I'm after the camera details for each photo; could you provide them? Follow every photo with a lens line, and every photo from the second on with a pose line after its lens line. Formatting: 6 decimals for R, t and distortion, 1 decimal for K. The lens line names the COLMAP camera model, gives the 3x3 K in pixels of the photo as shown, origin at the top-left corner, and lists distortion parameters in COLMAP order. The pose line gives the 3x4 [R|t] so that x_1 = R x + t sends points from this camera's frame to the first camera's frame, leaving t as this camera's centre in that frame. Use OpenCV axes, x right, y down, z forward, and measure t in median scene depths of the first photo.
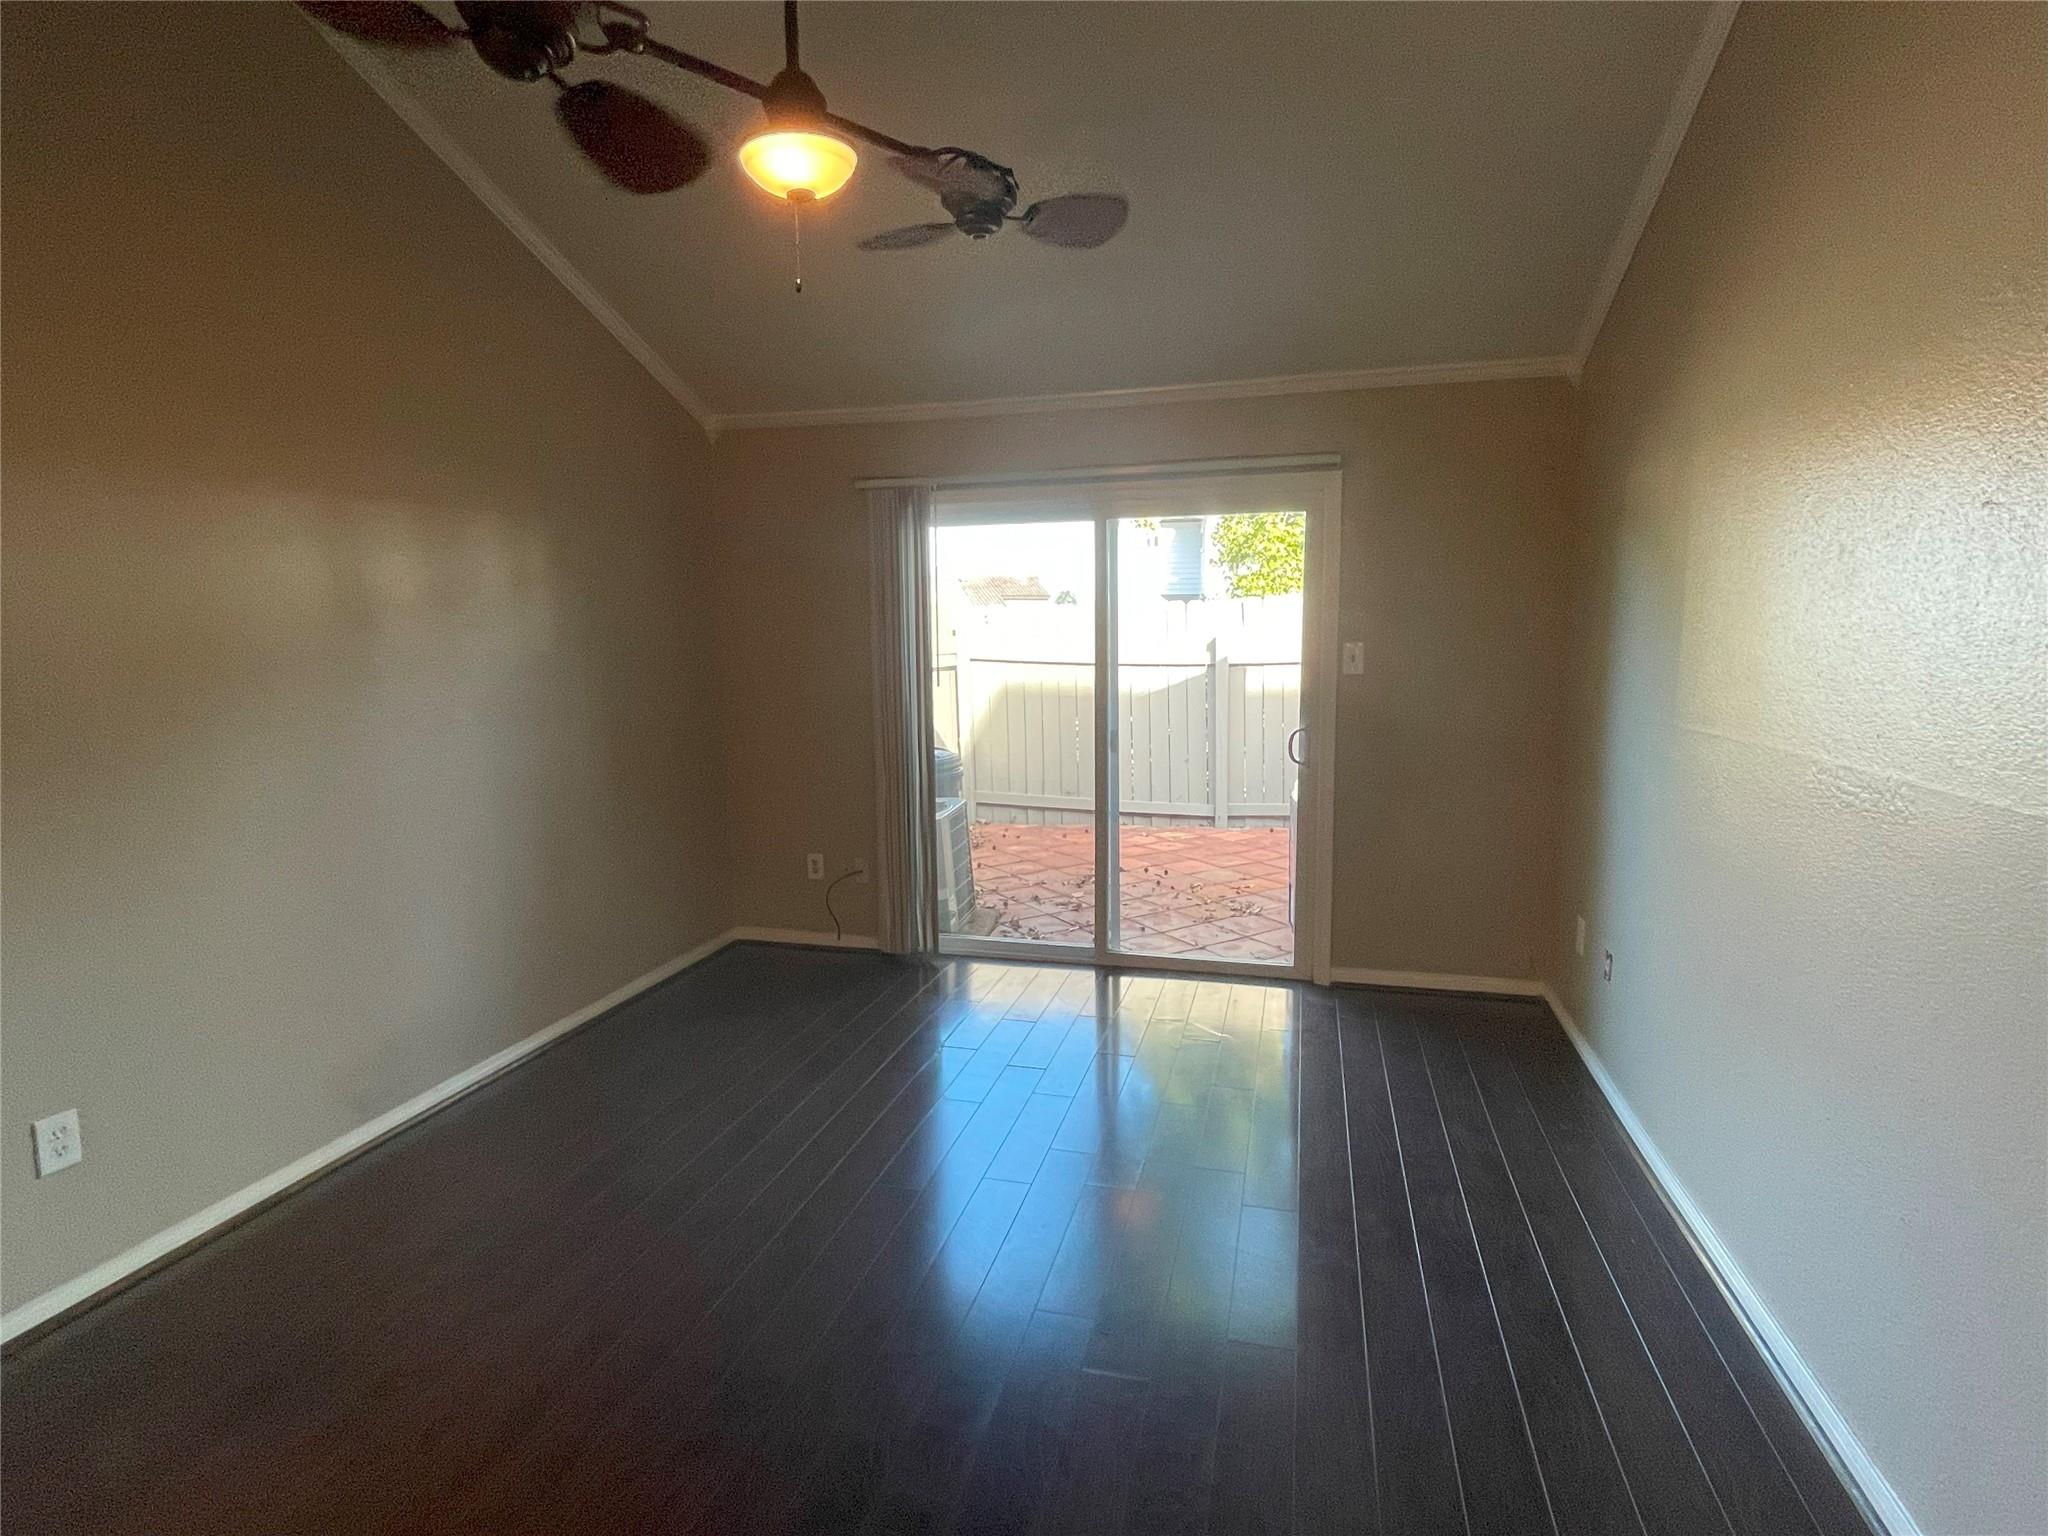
lens RADIAL K [[1005.5, 0, 1024.0], [0, 1005.5, 768.0], [0, 0, 1]] dist [-0.002524, -0.000082]
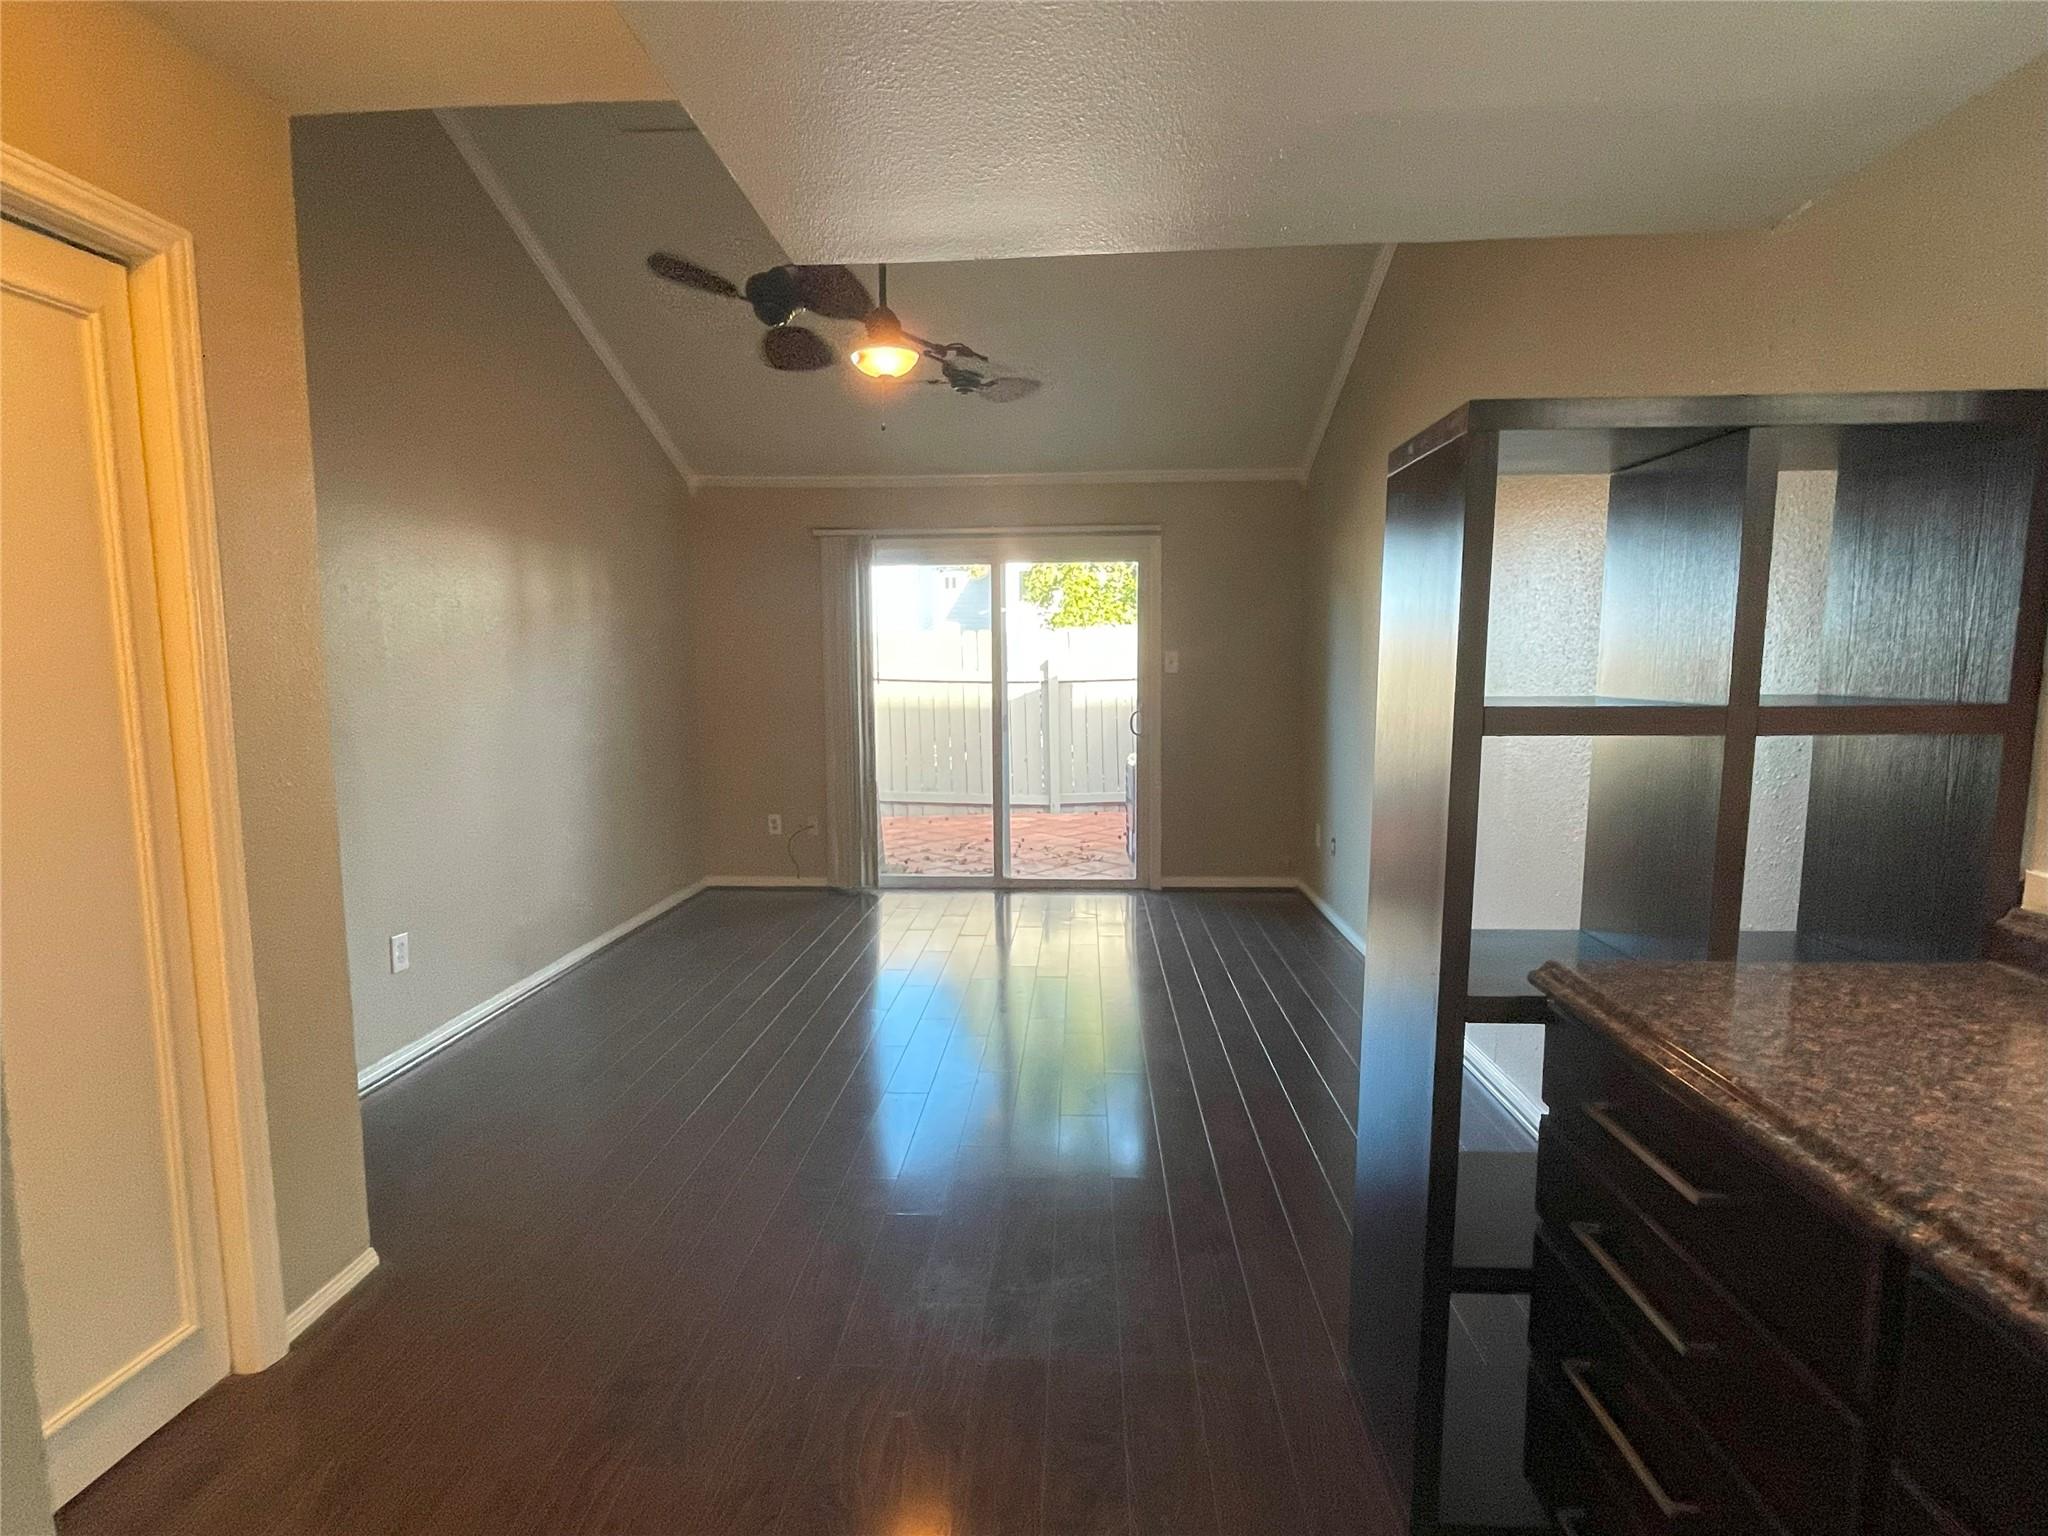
lens RADIAL K [[1005.5, 0, 1024.0], [0, 1005.5, 768.0], [0, 0, 1]] dist [-0.002524, -0.000082]
pose [[0.977587, -0.014956, 0.210000, -0.164521], [0.023353, 0.999021, -0.037564, 0.081207], [-0.209233, 0.041626, 0.976980, -0.325425]]
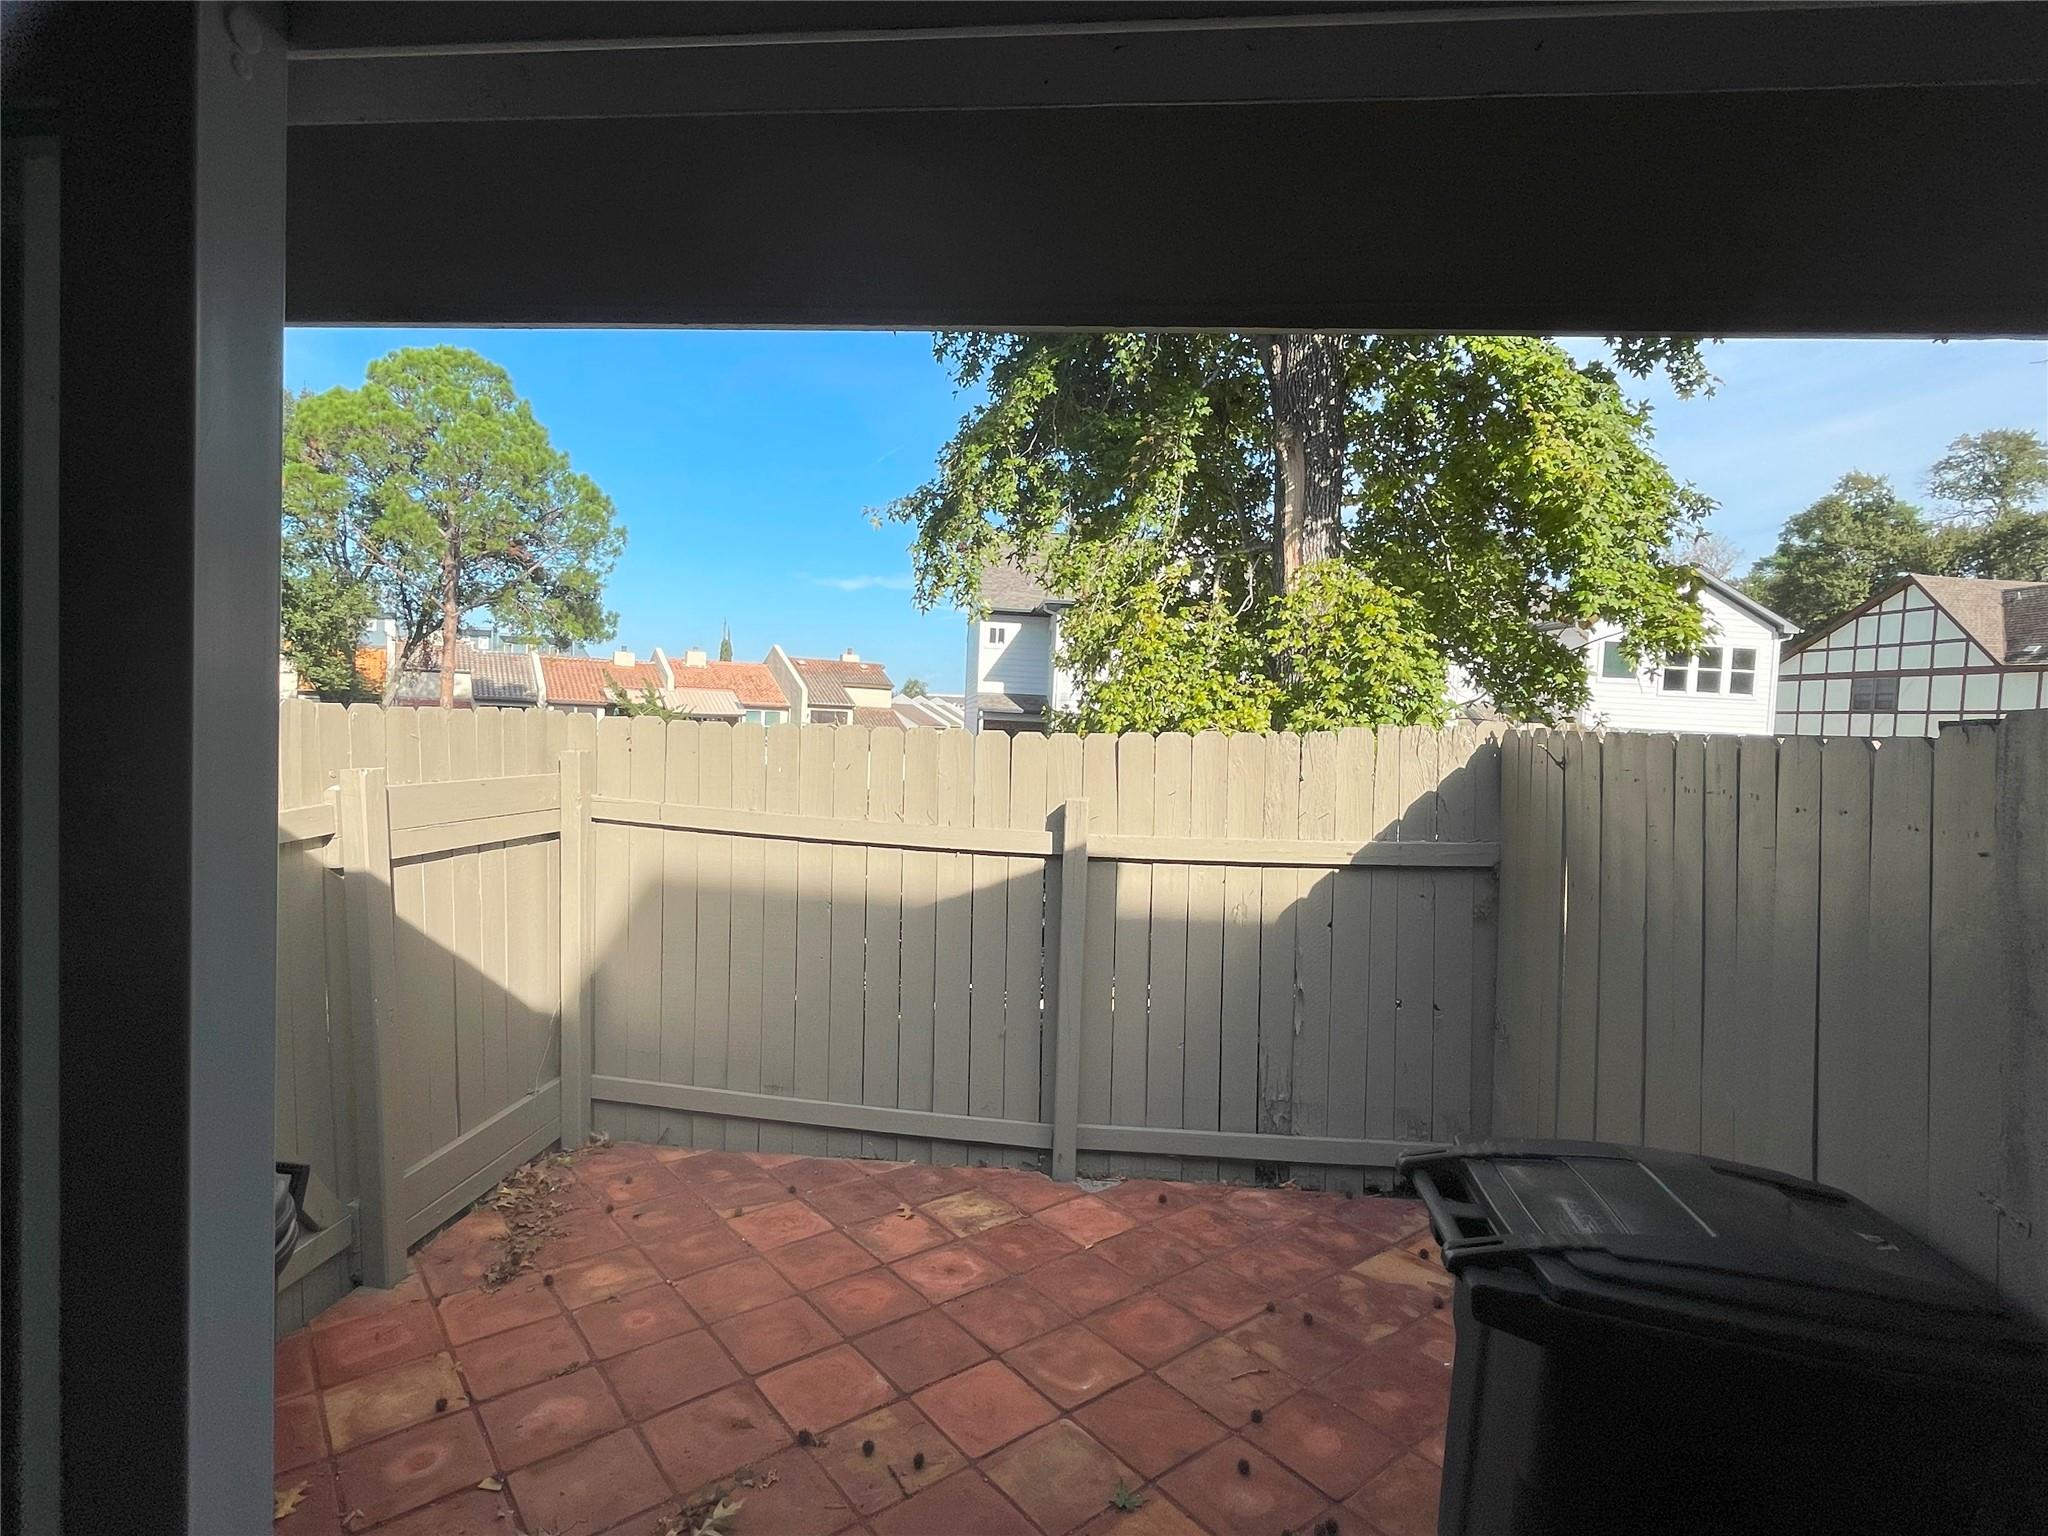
lens RADIAL K [[1005.5, 0, 1024.0], [0, 1005.5, 768.0], [0, 0, 1]] dist [-0.002524, -0.000082]
pose [[0.987572, 0.045930, 0.150306, 0.149339], [-0.032334, 0.995263, -0.091681, -0.165349], [-0.153805, 0.085682, 0.984379, 0.801589]]
